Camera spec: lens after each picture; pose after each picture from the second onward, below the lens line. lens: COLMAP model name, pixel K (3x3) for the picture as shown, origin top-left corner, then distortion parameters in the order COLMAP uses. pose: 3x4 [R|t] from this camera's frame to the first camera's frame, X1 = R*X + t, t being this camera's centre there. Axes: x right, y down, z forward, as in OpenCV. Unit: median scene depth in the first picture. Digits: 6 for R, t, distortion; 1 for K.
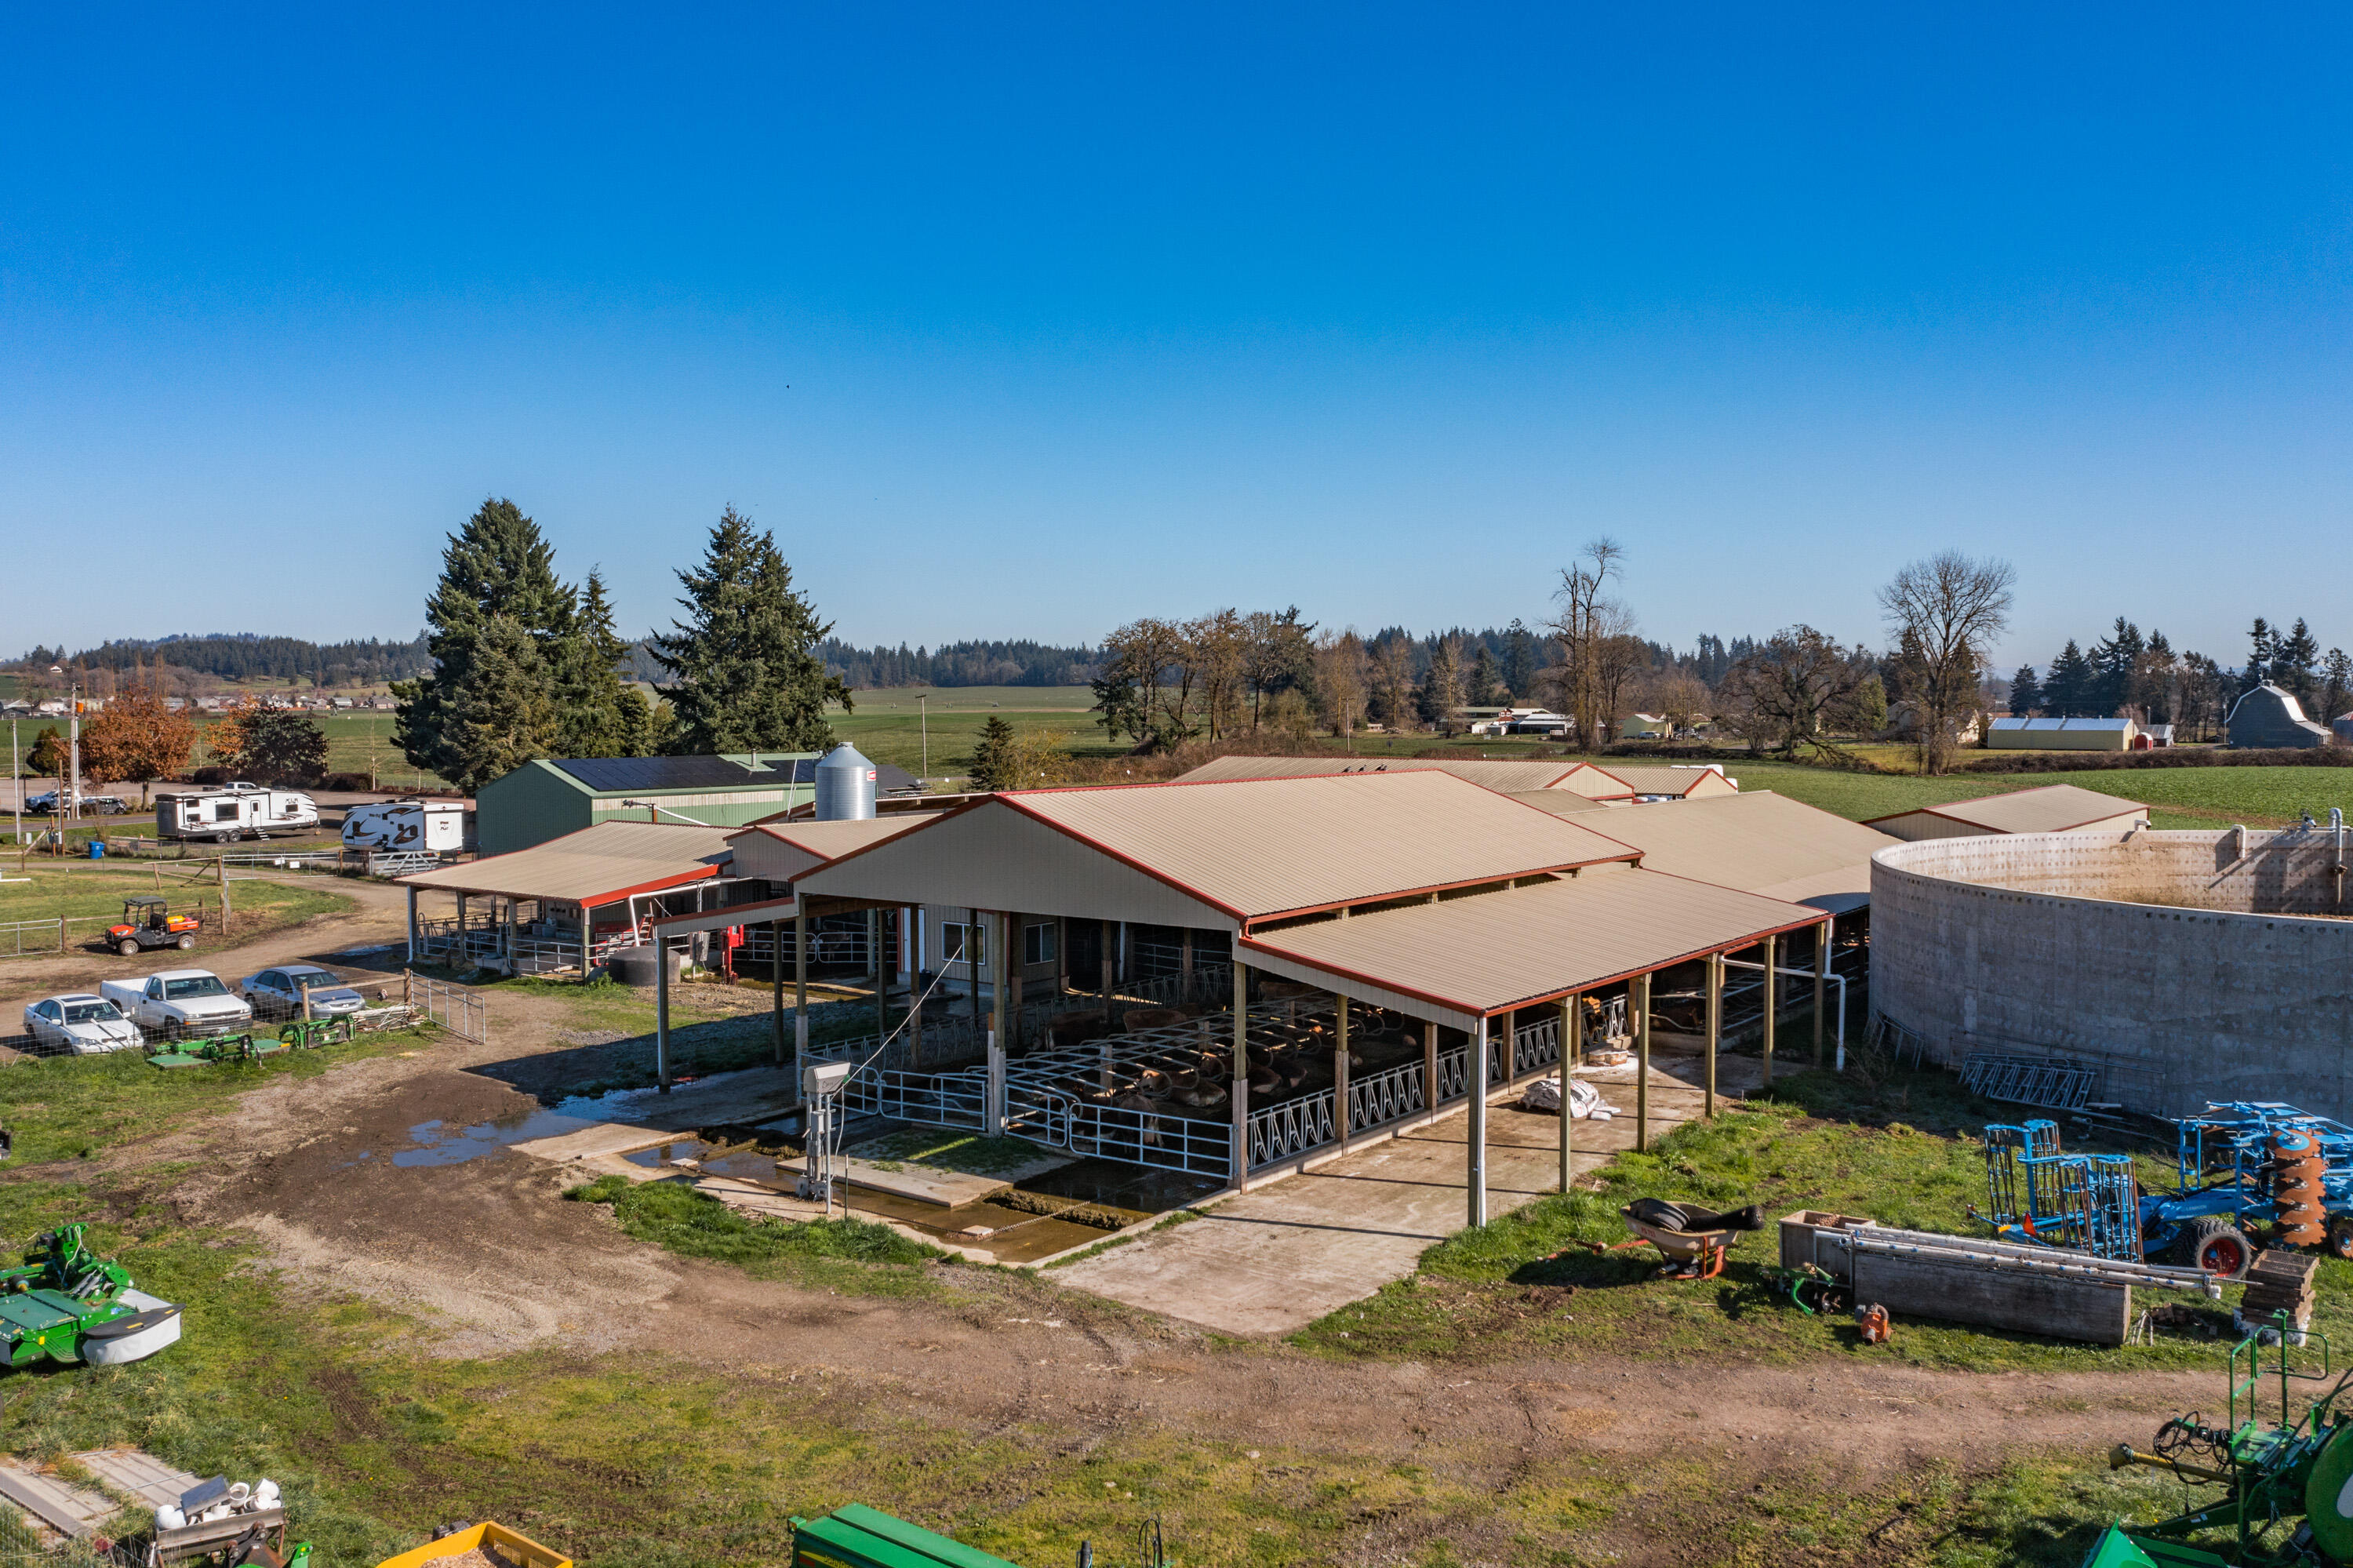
lens RADIAL K [[1861.7, 0, 1176.5], [0, 1861.7, 784.0], [0, 0, 1]] dist [-0.017987, 0.001636]
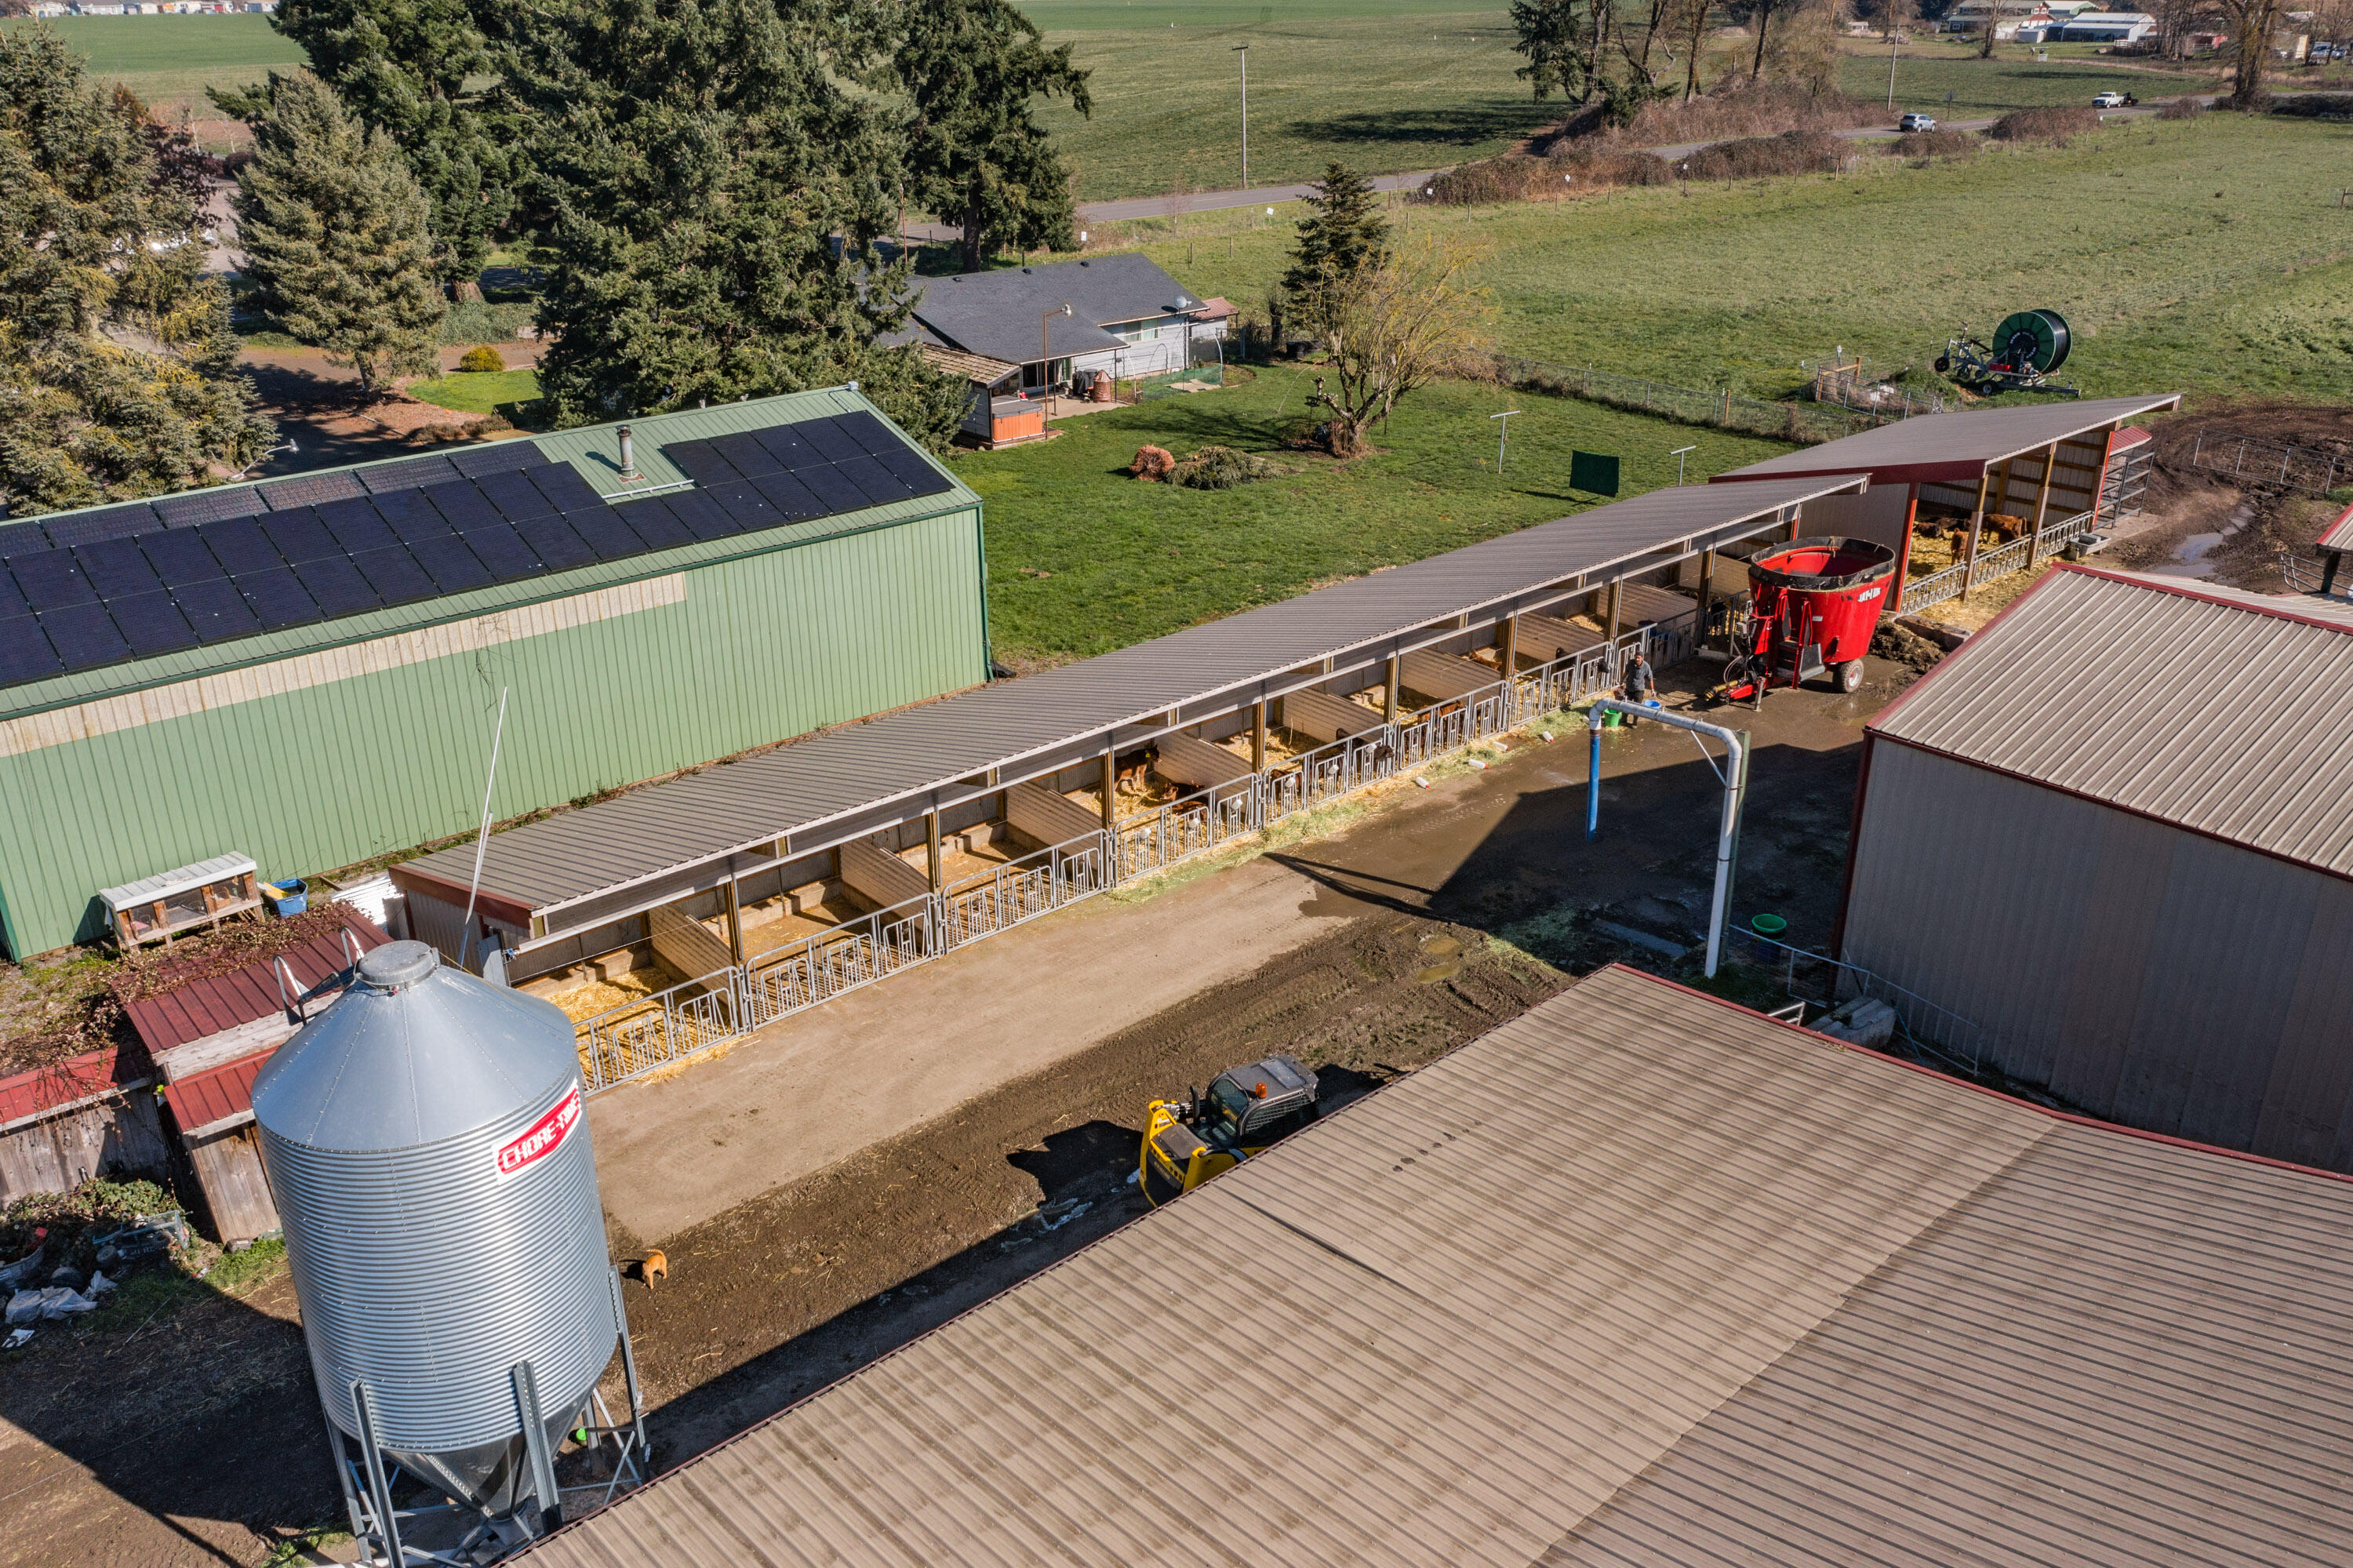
lens RADIAL K [[1846.8, 0, 1176.5], [0, 1846.8, 784.0], [0, 0, 1]] dist [-0.014239, -0.006665]
pose [[0.980130, 0.077073, -0.182772, -0.037120], [-0.004888, 0.930530, 0.366183, -0.061989], [0.198298, -0.358013, 0.912417, 0.484407]]
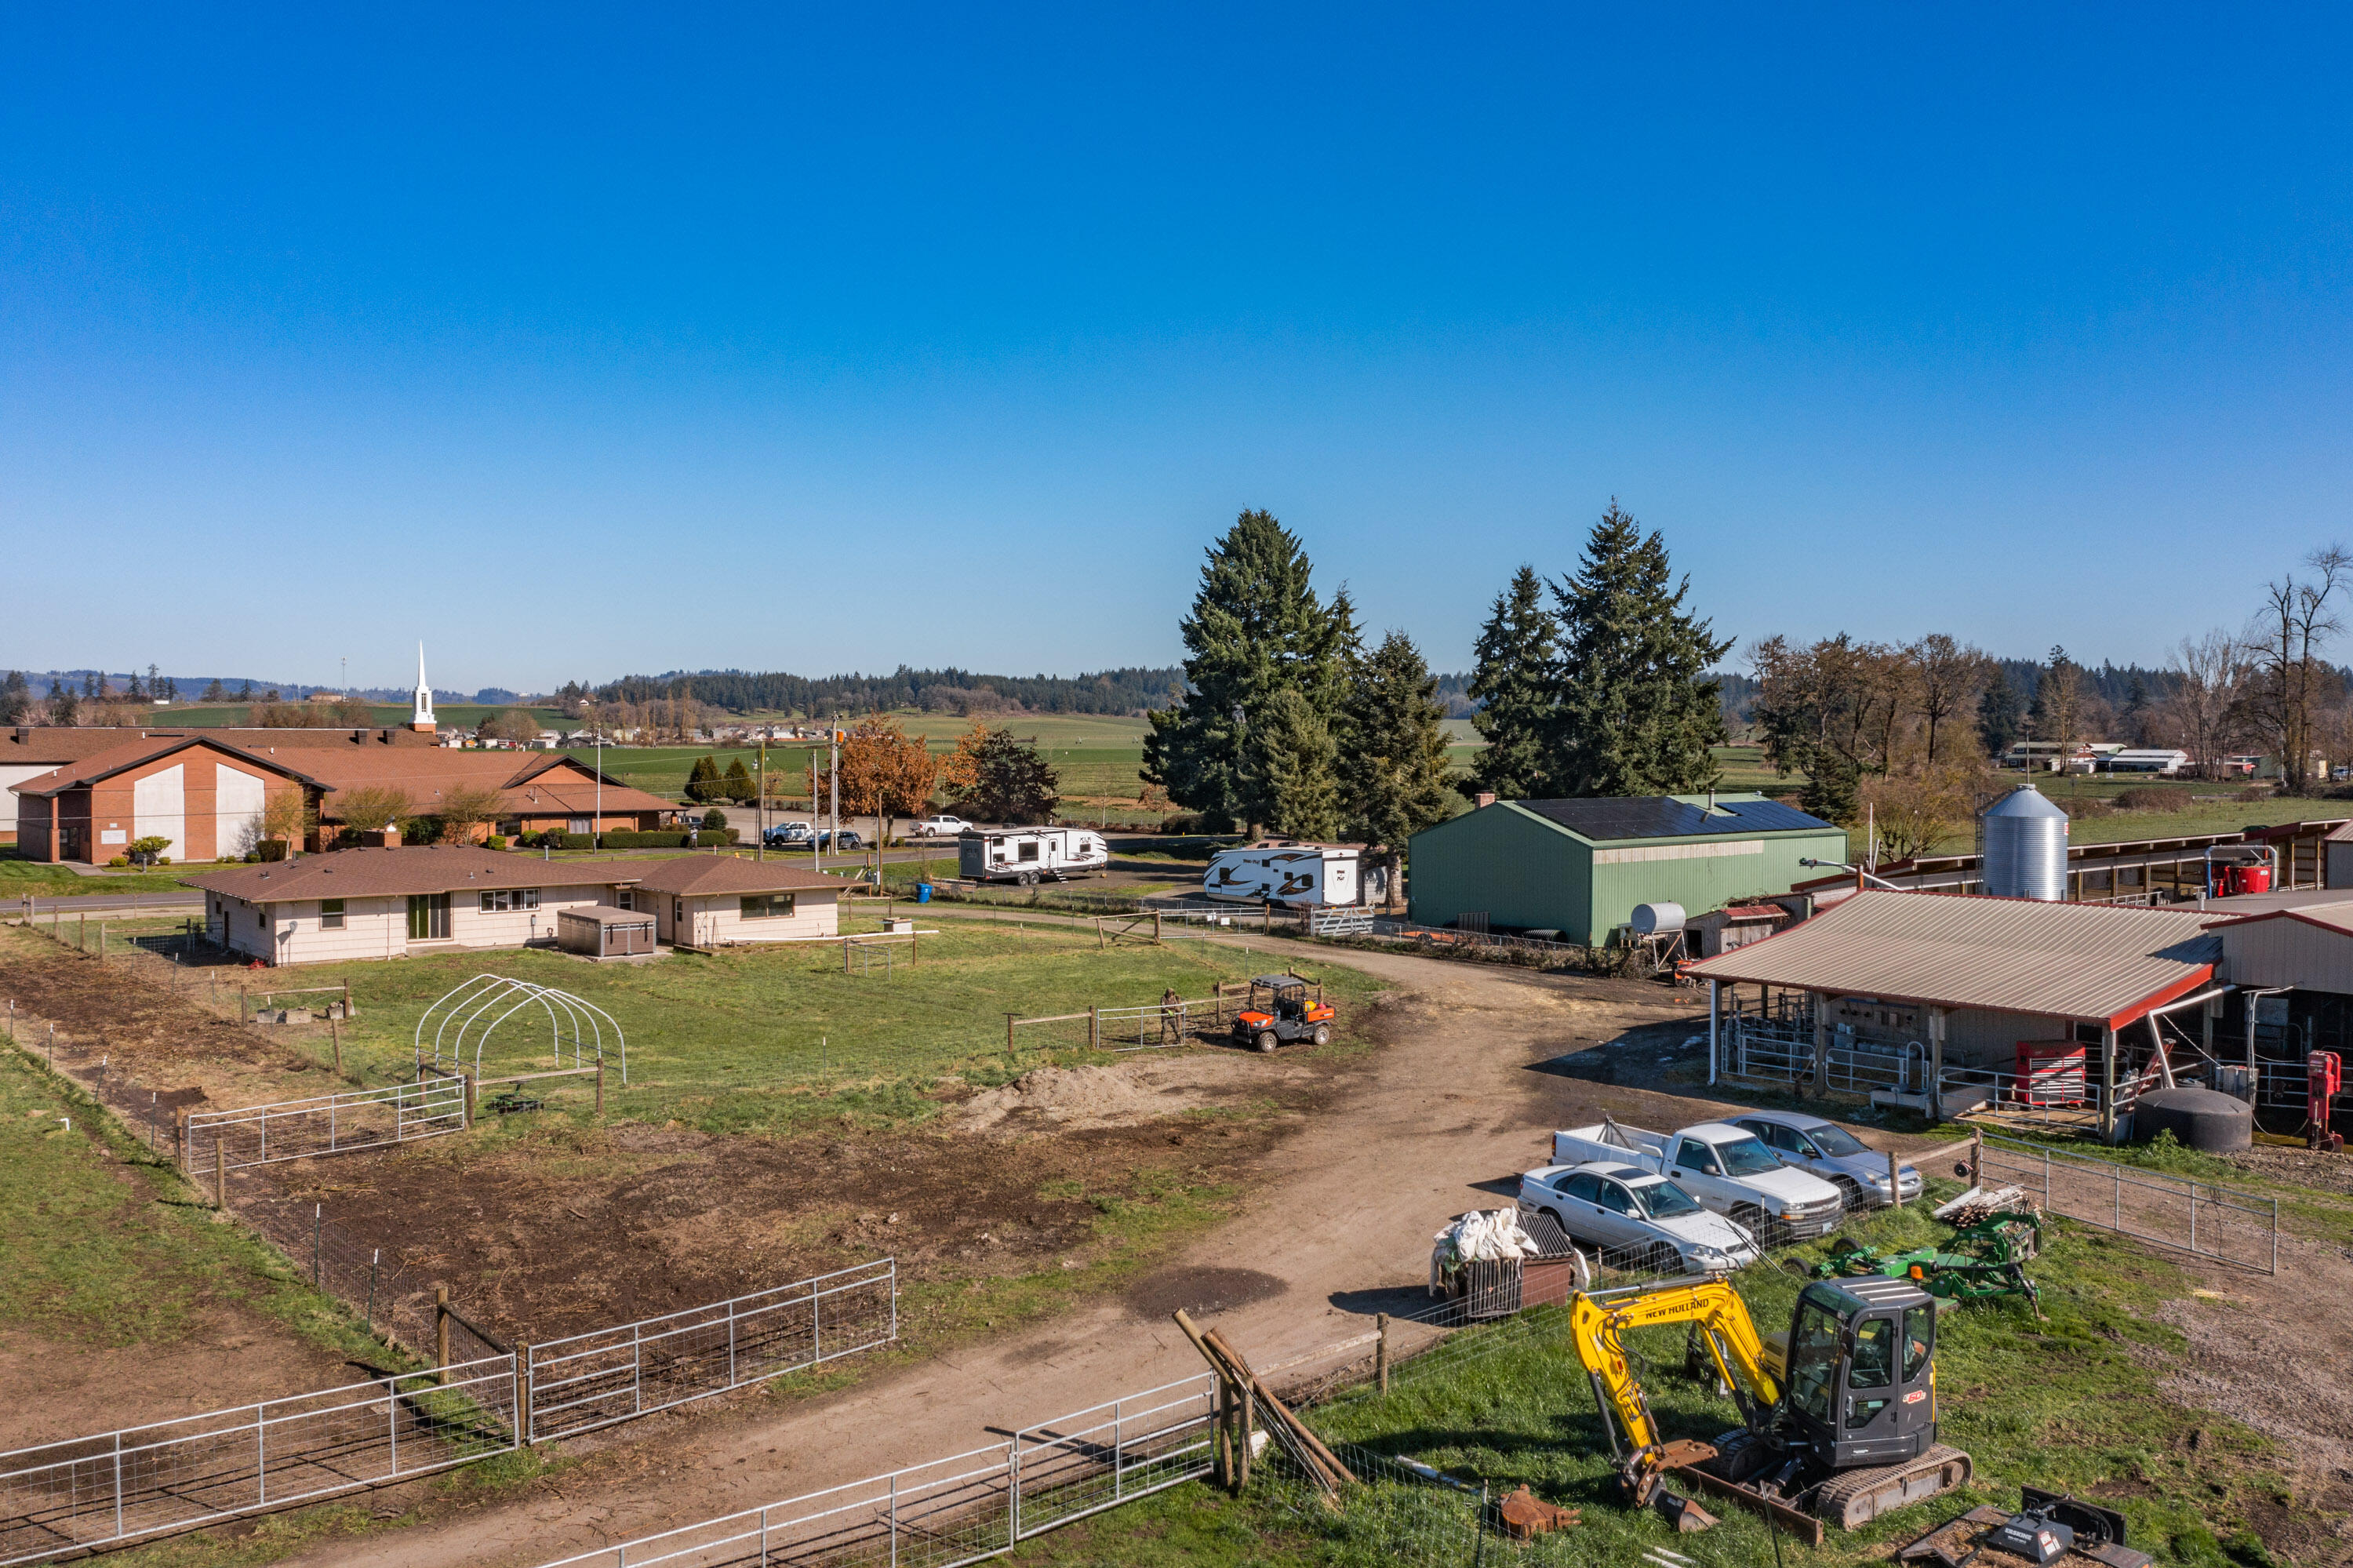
lens RADIAL K [[1861.7, 0, 1176.5], [0, 1861.7, 784.0], [0, 0, 1]] dist [-0.017987, 0.001636]
pose [[0.974667, 0.008301, -0.223505, -0.198374], [-0.012253, 0.999792, -0.016305, -0.003468], [0.223323, 0.018630, 0.974566, 0.101936]]
